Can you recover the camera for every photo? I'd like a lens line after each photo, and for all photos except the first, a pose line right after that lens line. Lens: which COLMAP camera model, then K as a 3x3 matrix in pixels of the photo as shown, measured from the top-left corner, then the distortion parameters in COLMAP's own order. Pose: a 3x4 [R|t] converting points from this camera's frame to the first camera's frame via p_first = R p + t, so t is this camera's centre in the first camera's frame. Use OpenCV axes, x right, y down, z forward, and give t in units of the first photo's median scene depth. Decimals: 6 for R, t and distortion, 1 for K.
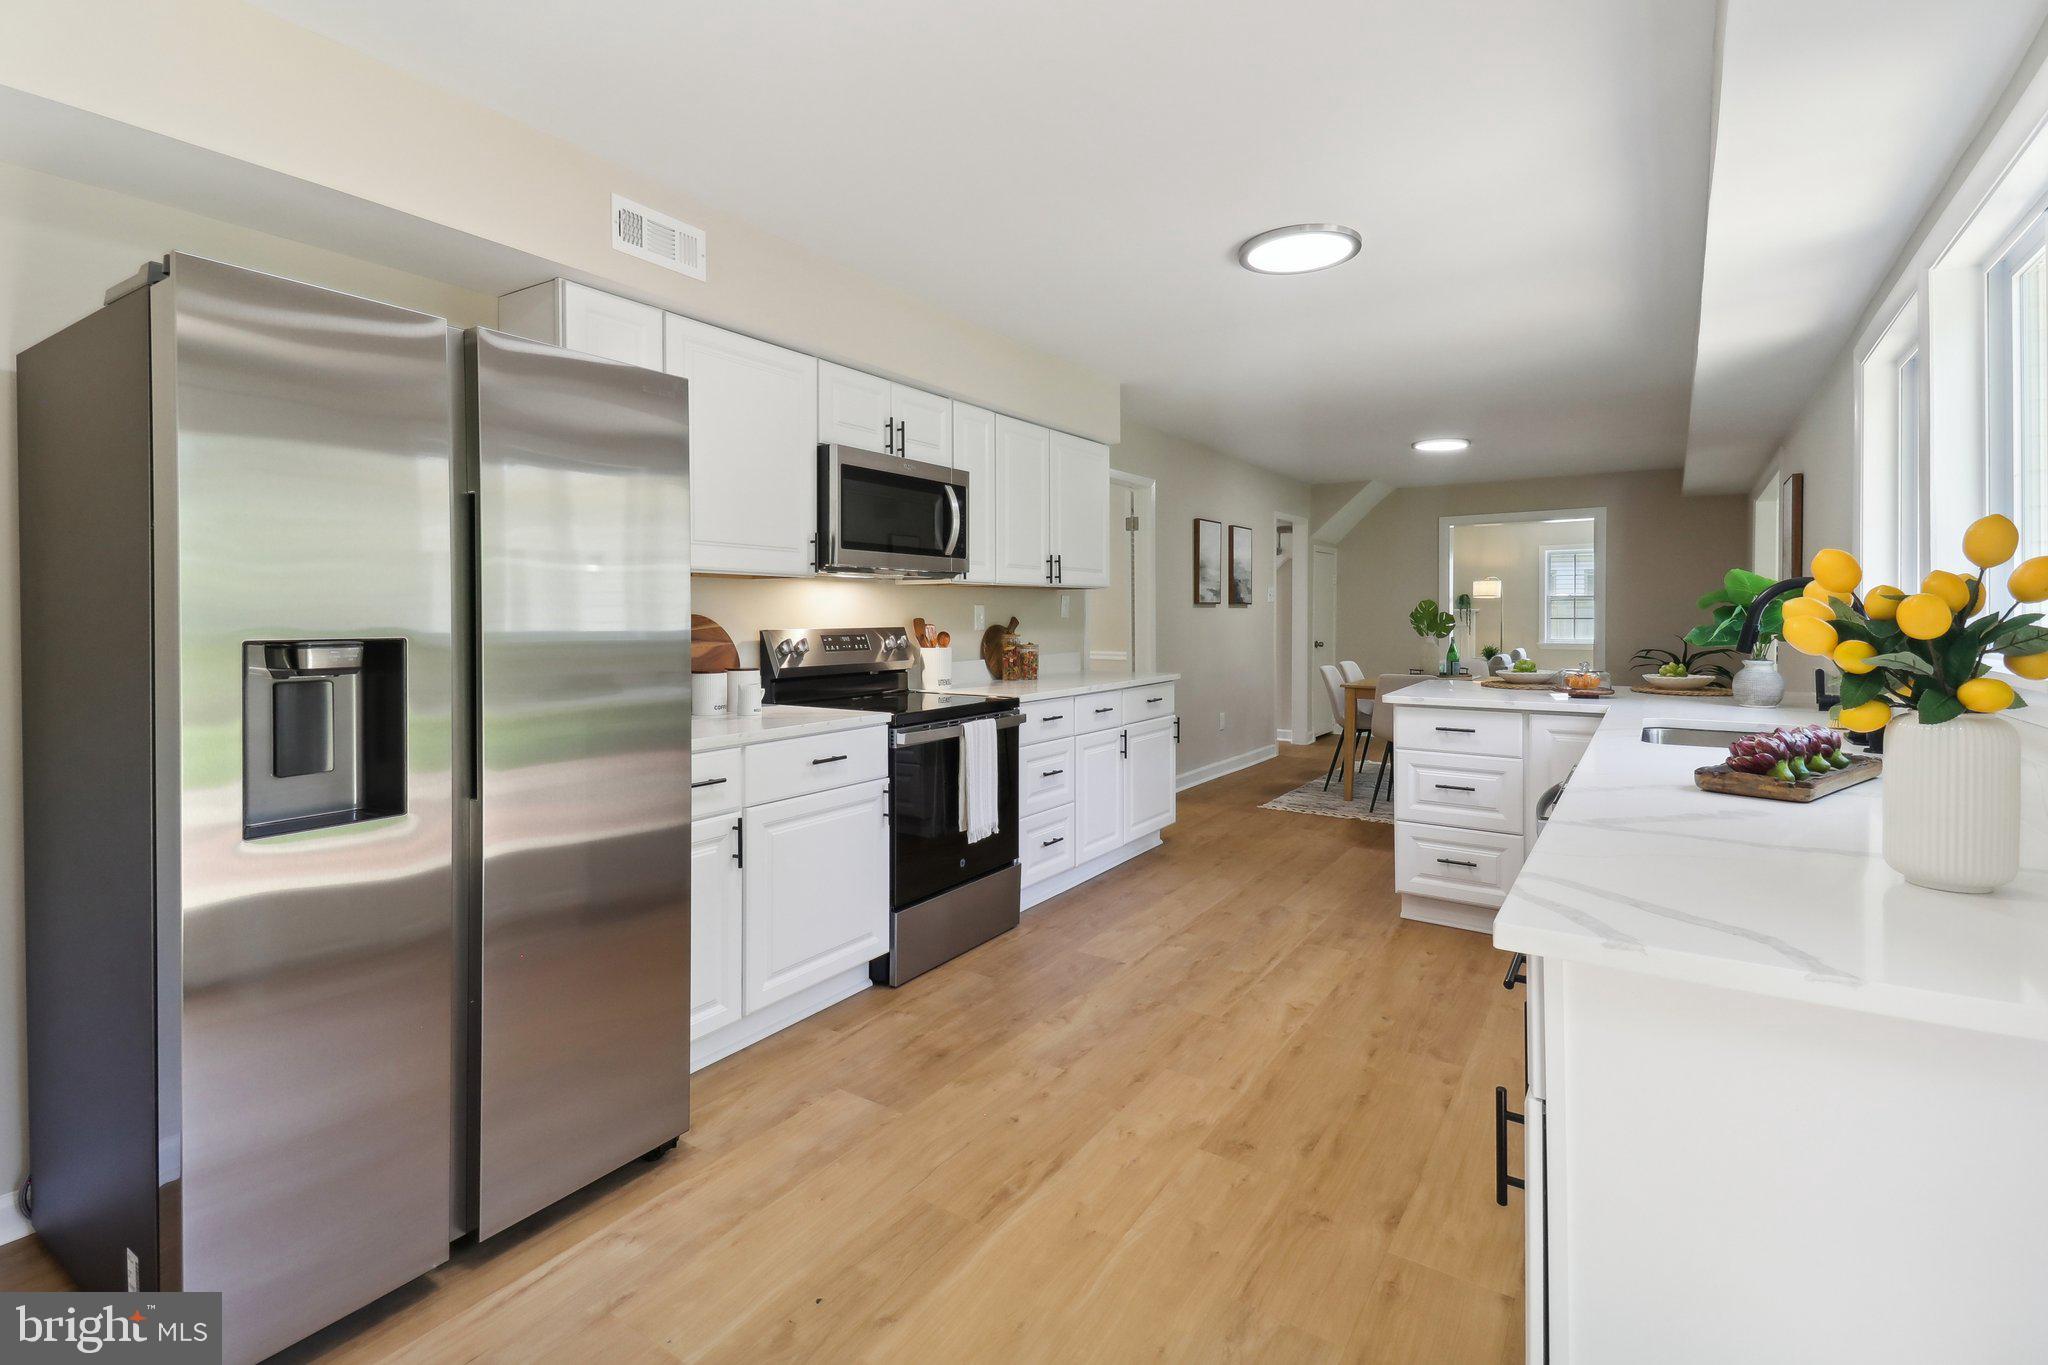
lens RADIAL K [[964.4, 0, 982.6], [0, 964.4, 668.4], [0, 0, 1]] dist [0.045898, -0.016665]
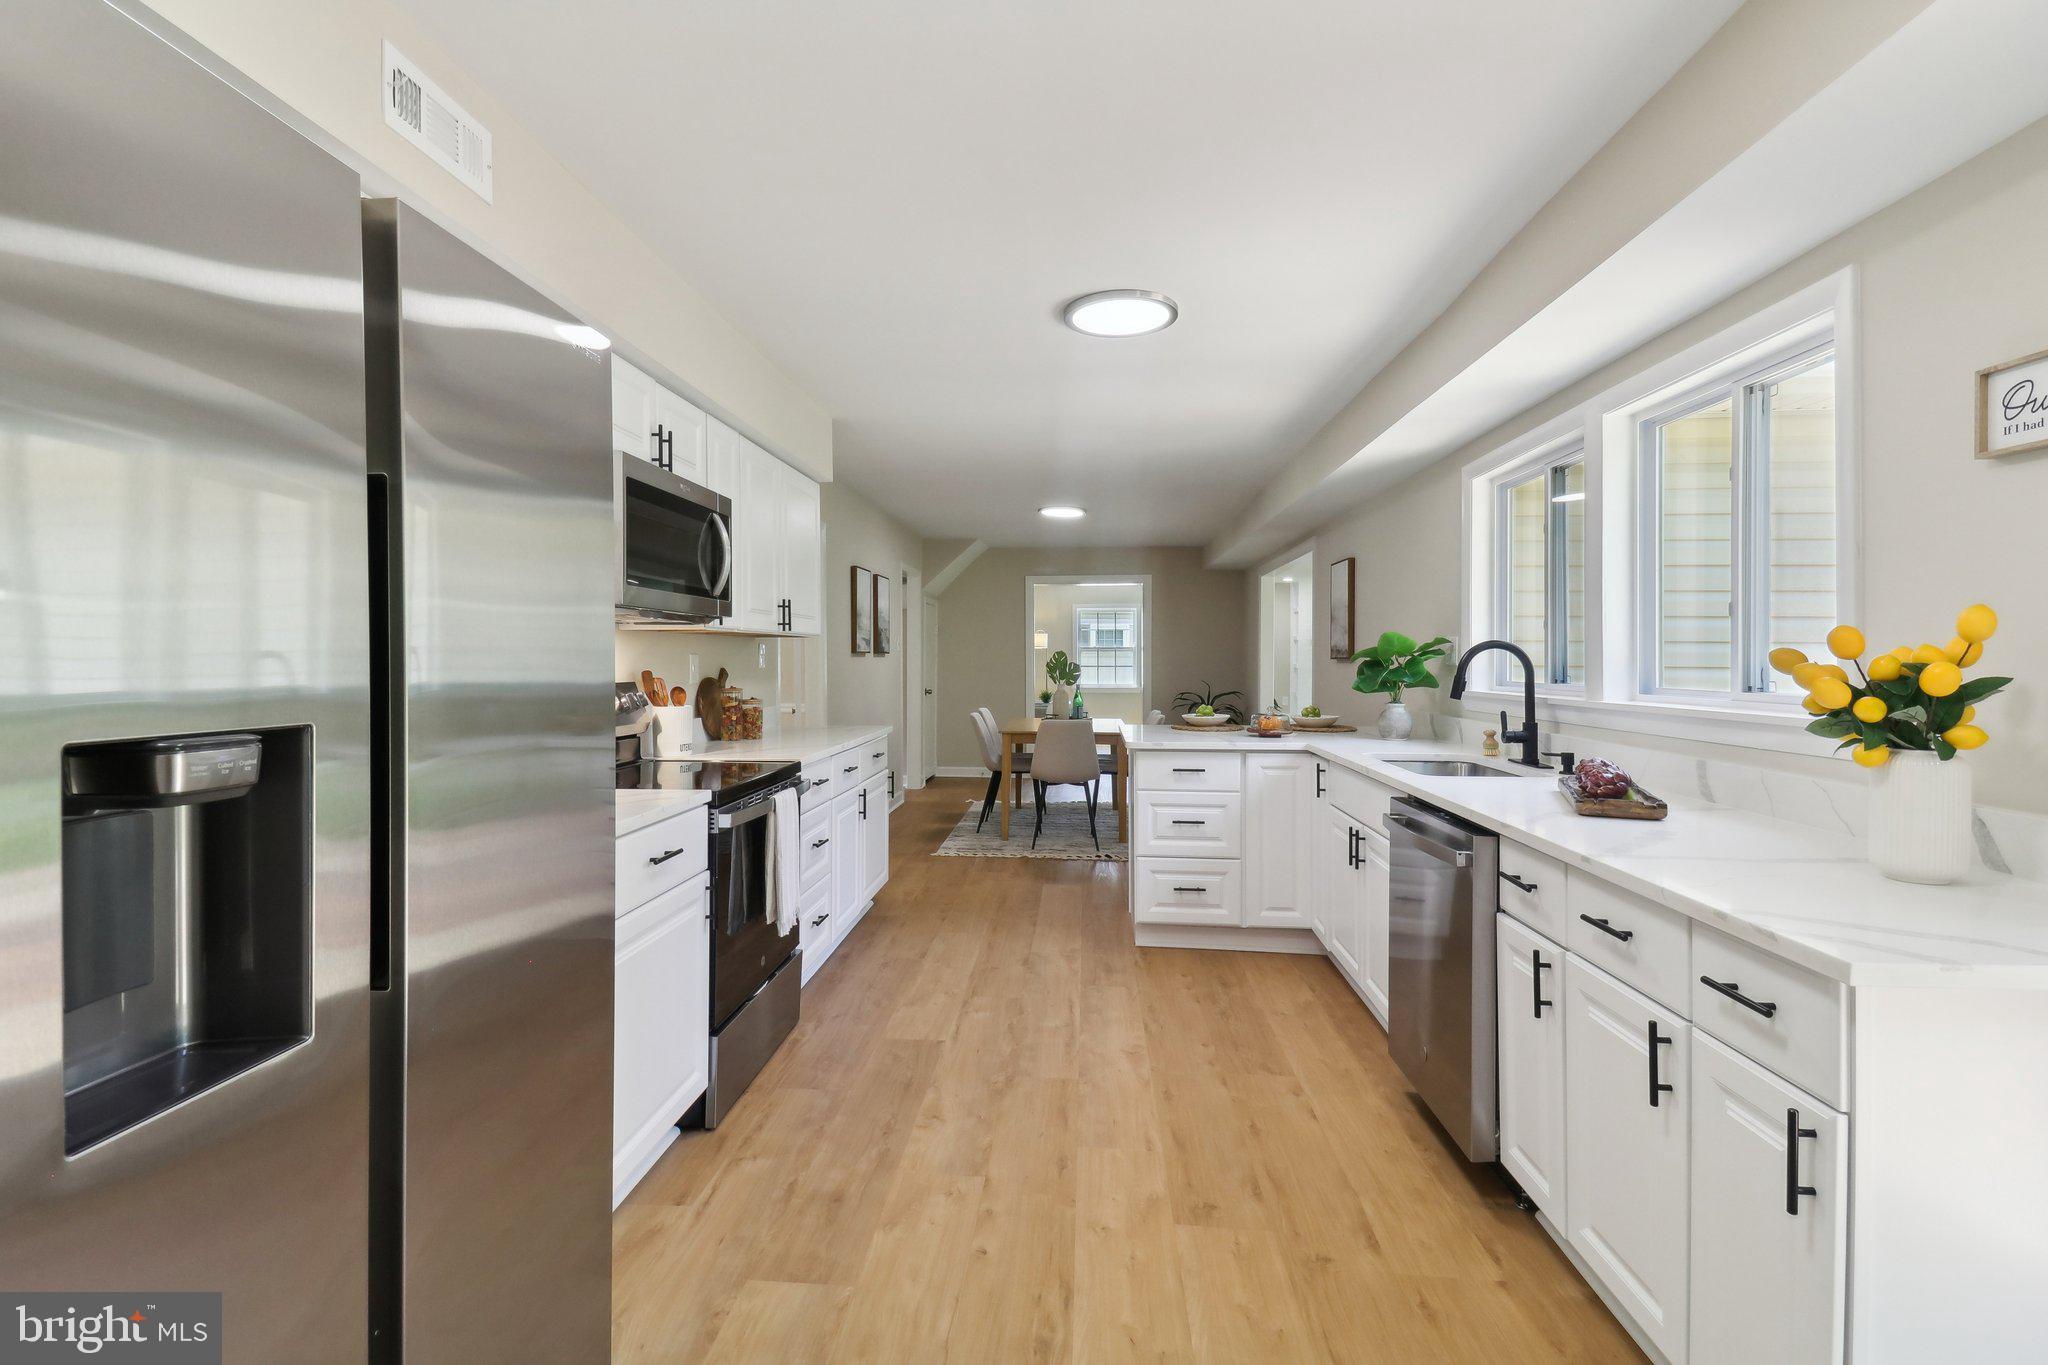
lens RADIAL K [[964.4, 0, 1001.3], [0, 964.4, 703.1], [0, 0, 1]] dist [0.045898, -0.016665]
pose [[0.867675, -0.020481, 0.496709, -0.275627], [0.026264, 0.999644, -0.004659, -0.015746], [-0.496437, 0.017088, 0.867905, 0.165770]]
